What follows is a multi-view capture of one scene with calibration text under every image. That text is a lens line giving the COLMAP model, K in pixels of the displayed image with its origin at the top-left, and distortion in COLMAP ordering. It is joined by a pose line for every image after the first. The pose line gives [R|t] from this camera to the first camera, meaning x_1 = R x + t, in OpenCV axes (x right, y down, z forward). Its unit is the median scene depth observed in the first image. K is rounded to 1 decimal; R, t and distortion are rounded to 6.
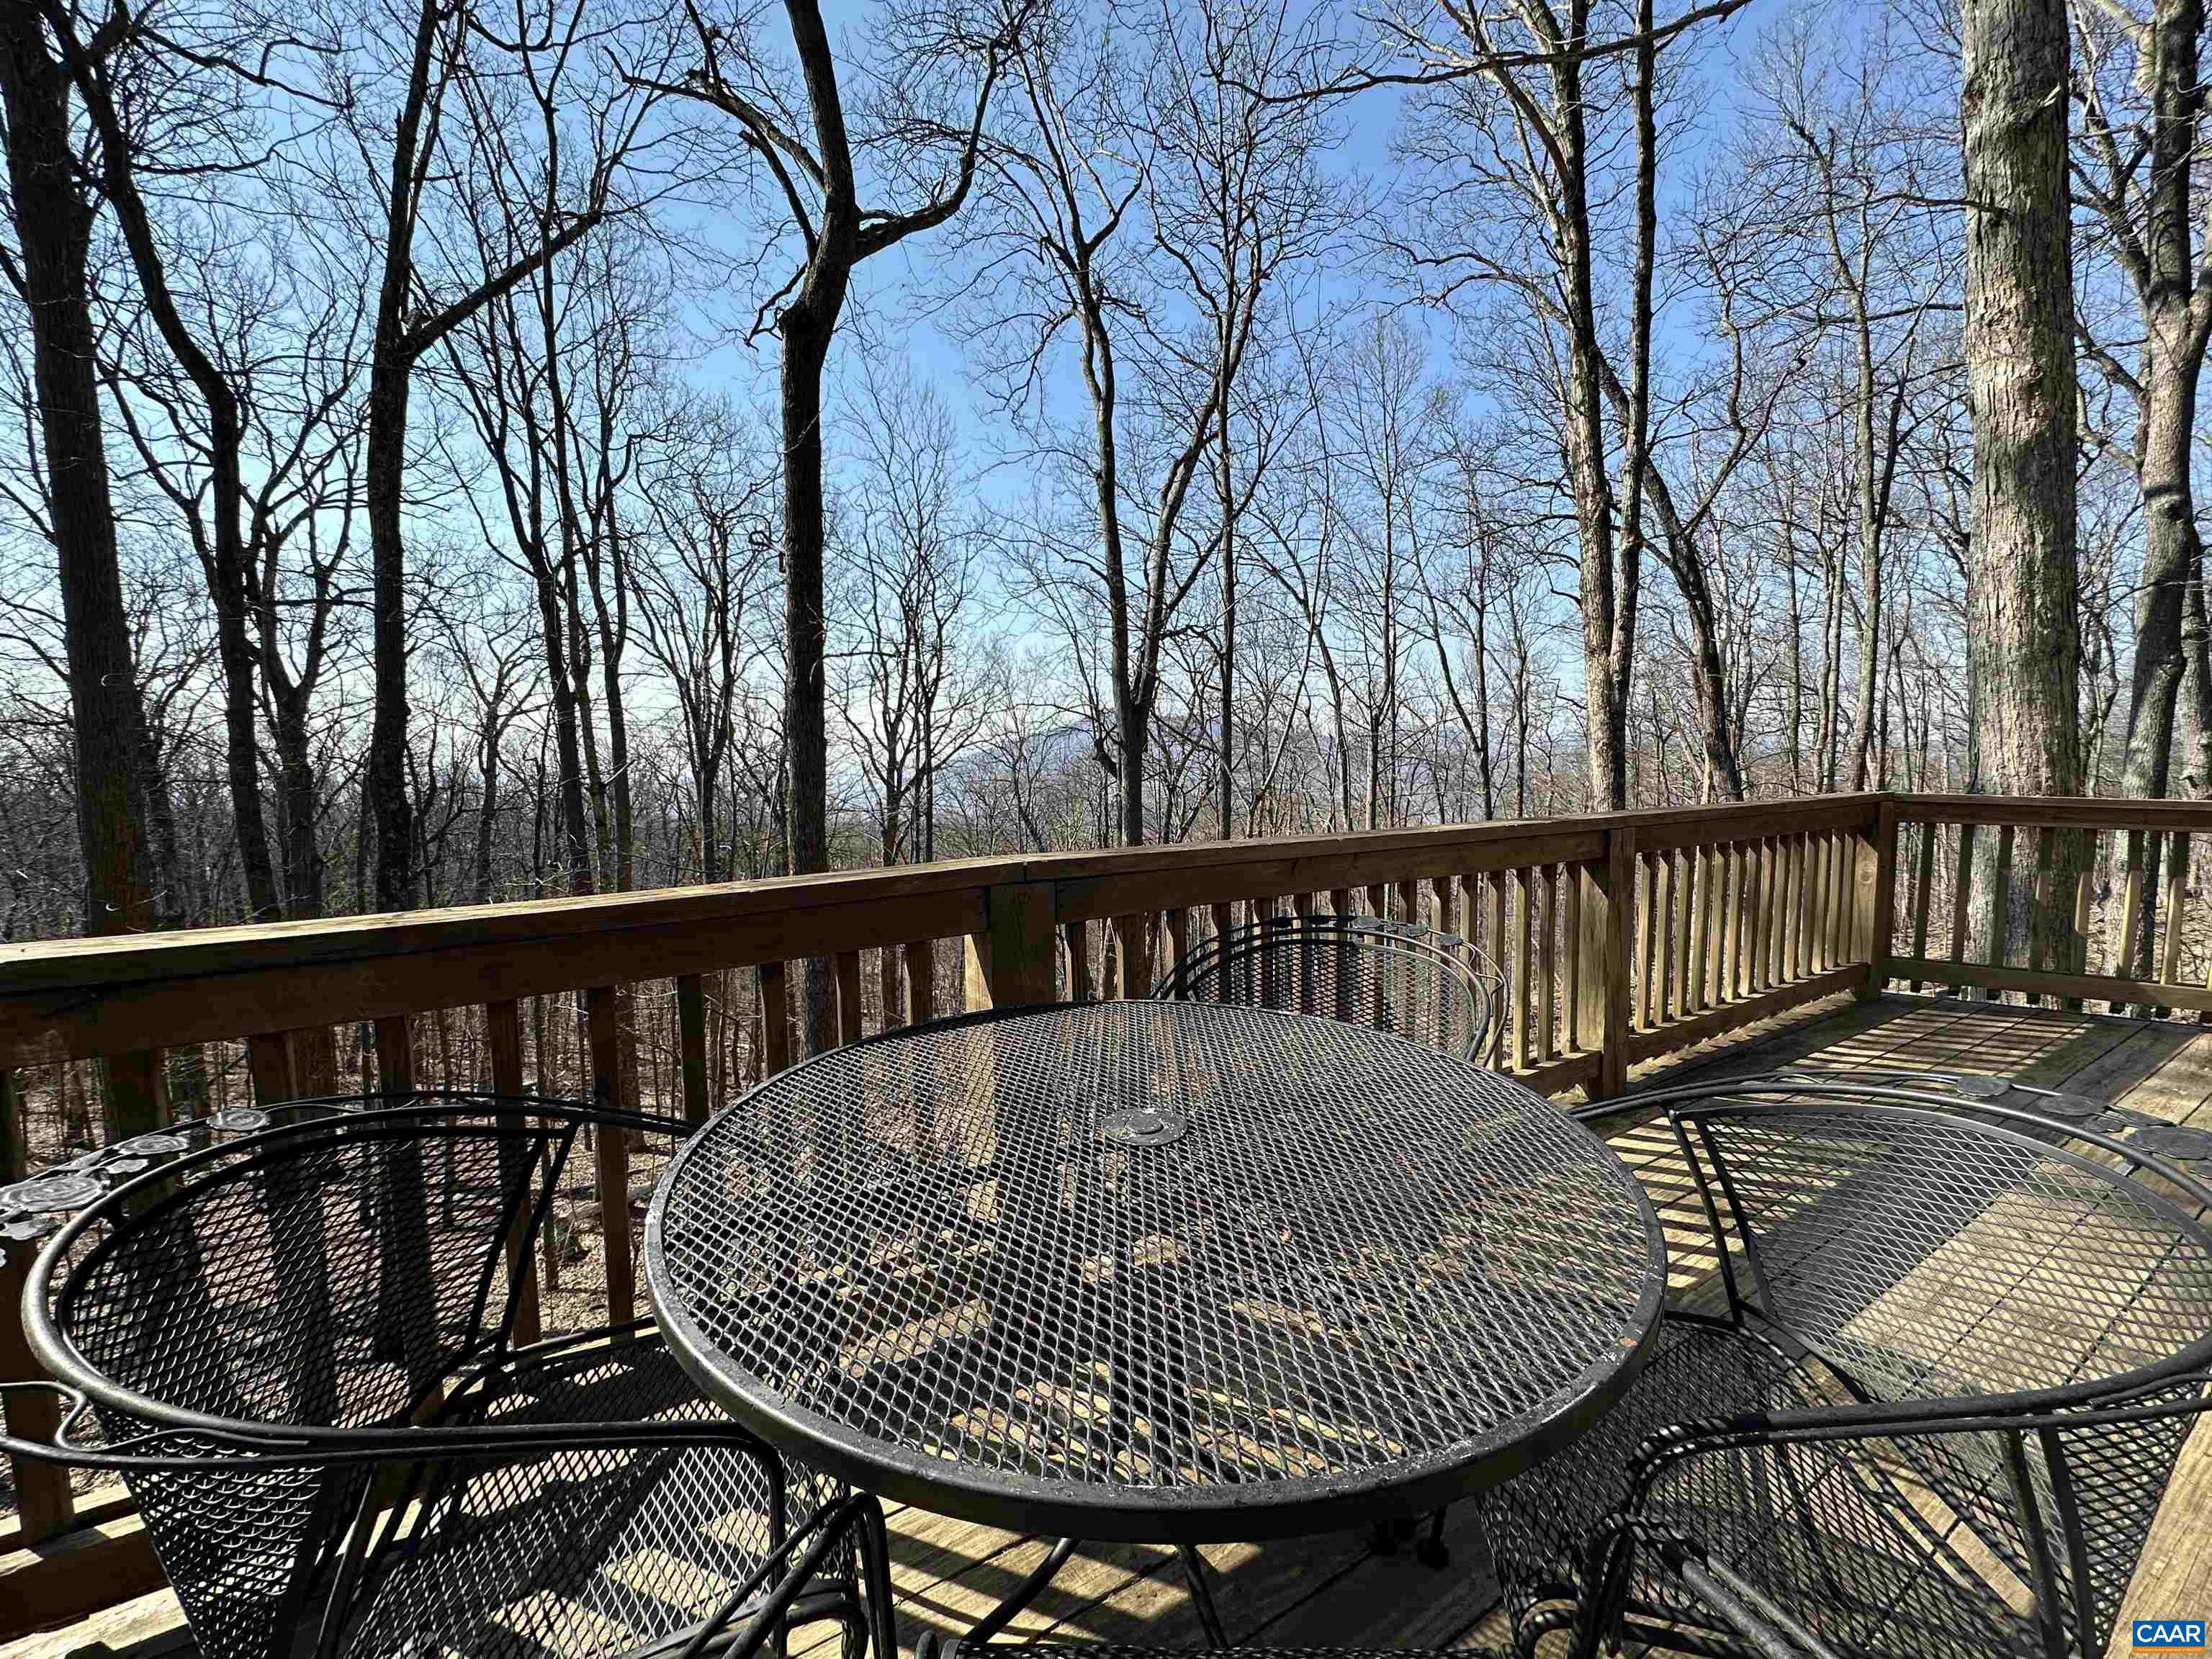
lens RADIAL K [[891.4, 0, 1105.7], [0, 891.4, 829.9], [0, 0, 1]] dist [-0.003302, -0.000542]
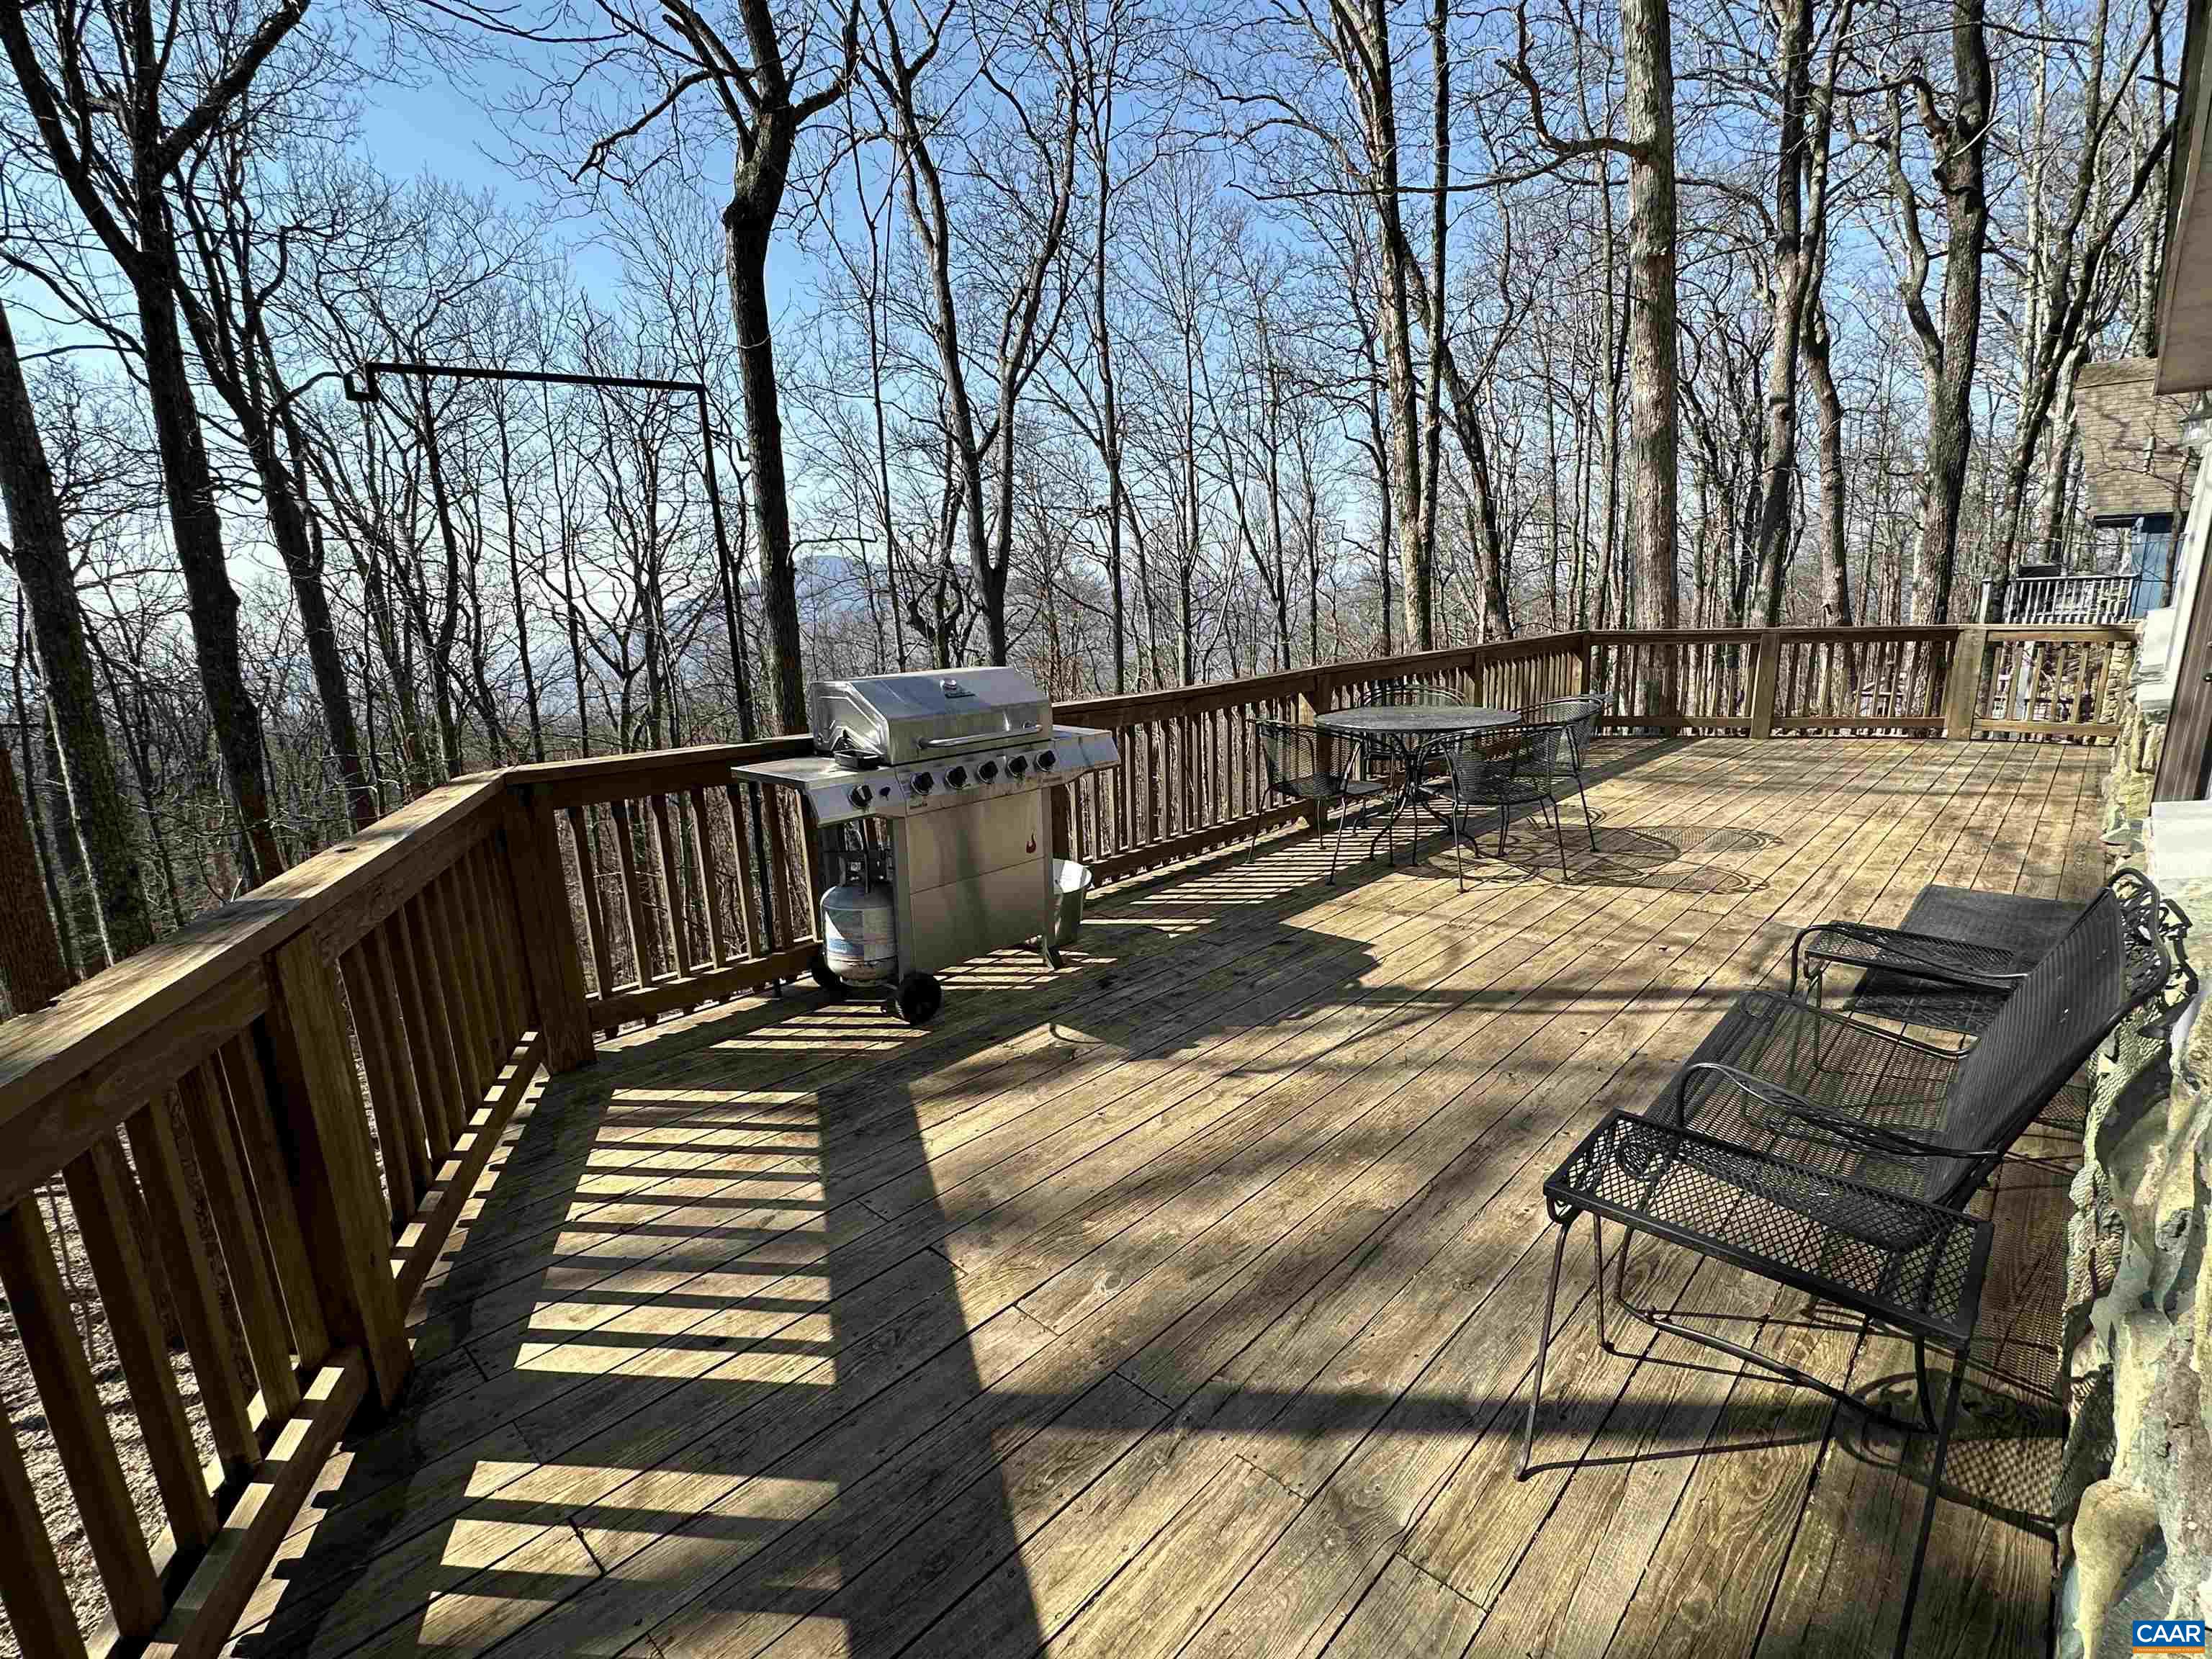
lens RADIAL K [[1057.3, 0, 1118.9], [0, 1057.3, 841.6], [0, 0, 1]] dist [-0.003741, 0.000070]
pose [[0.961636, -0.091124, 0.258752, -0.154712], [0.056558, 0.988811, 0.138034, 0.008025], [-0.268435, -0.118104, 0.956030, -0.205390]]
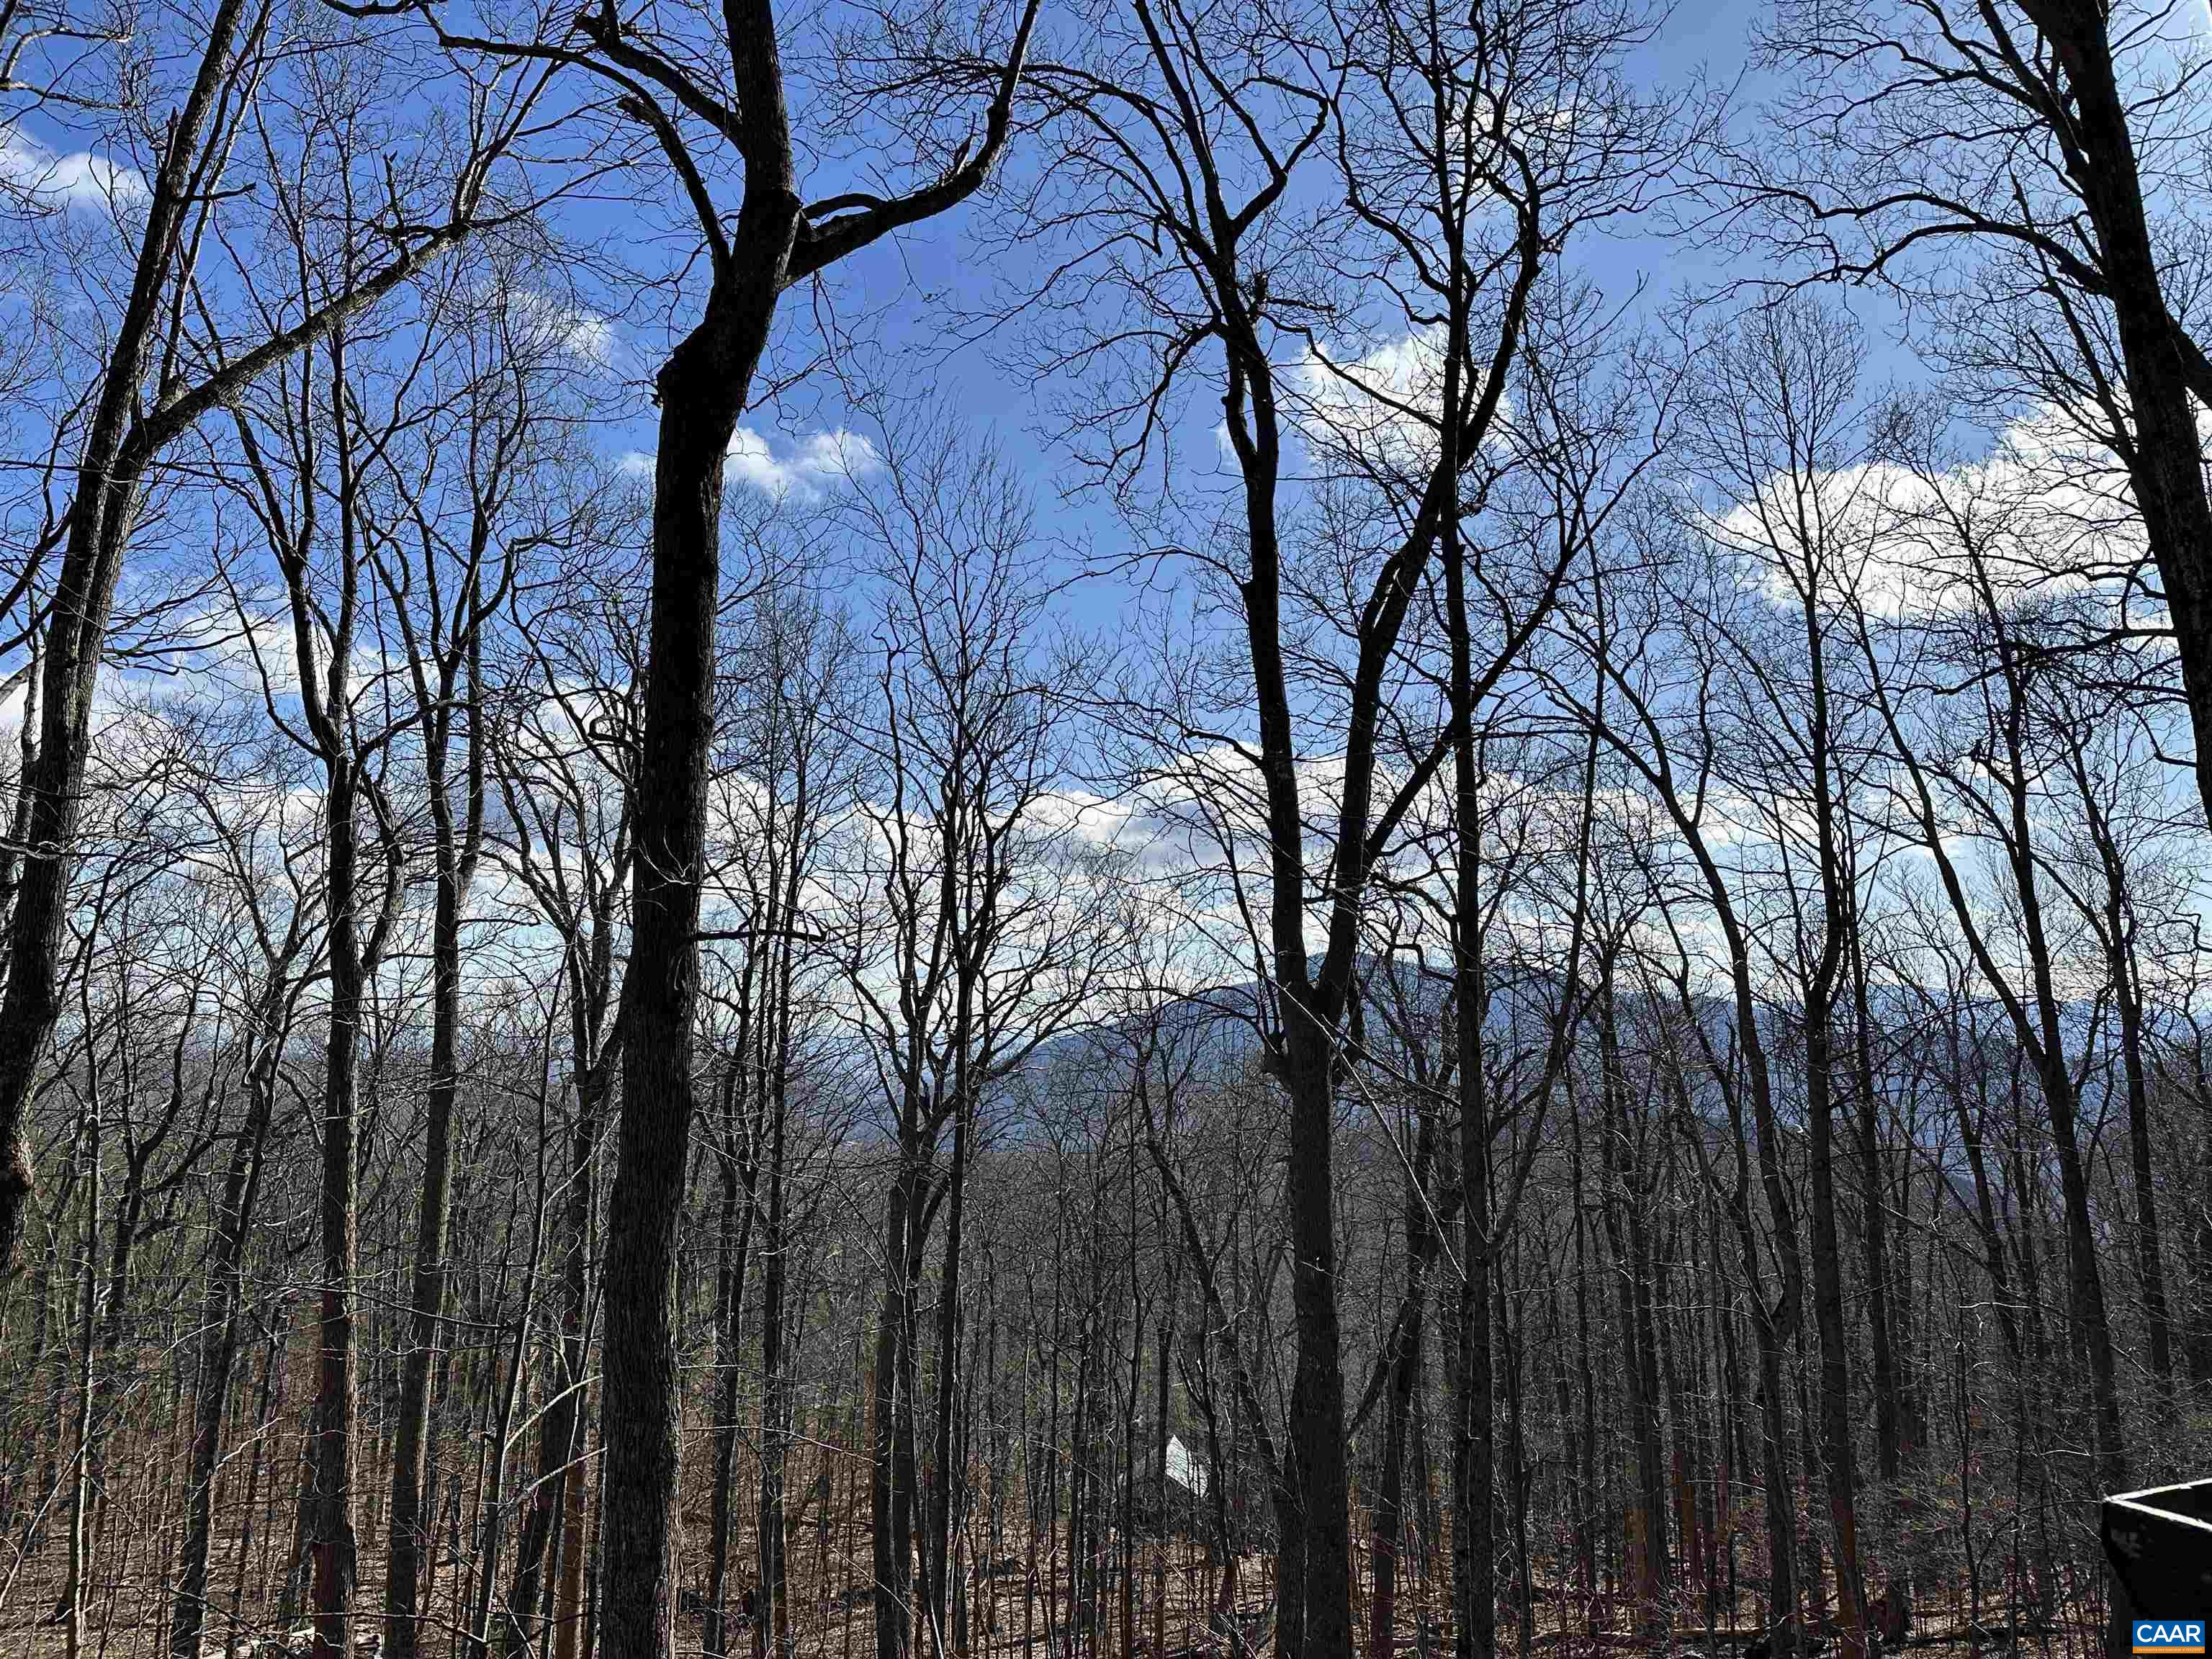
lens RADIAL K [[1569.8, 0, 1098.8], [0, 1569.8, 826.9], [0, 0, 1]] dist [0.020182, -0.011942]
pose [[0.989635, -0.008647, -0.143348, 0.035758], [-0.021957, 0.977338, -0.210543, -0.034771], [0.141920, 0.211508, 0.967017, 0.050276]]
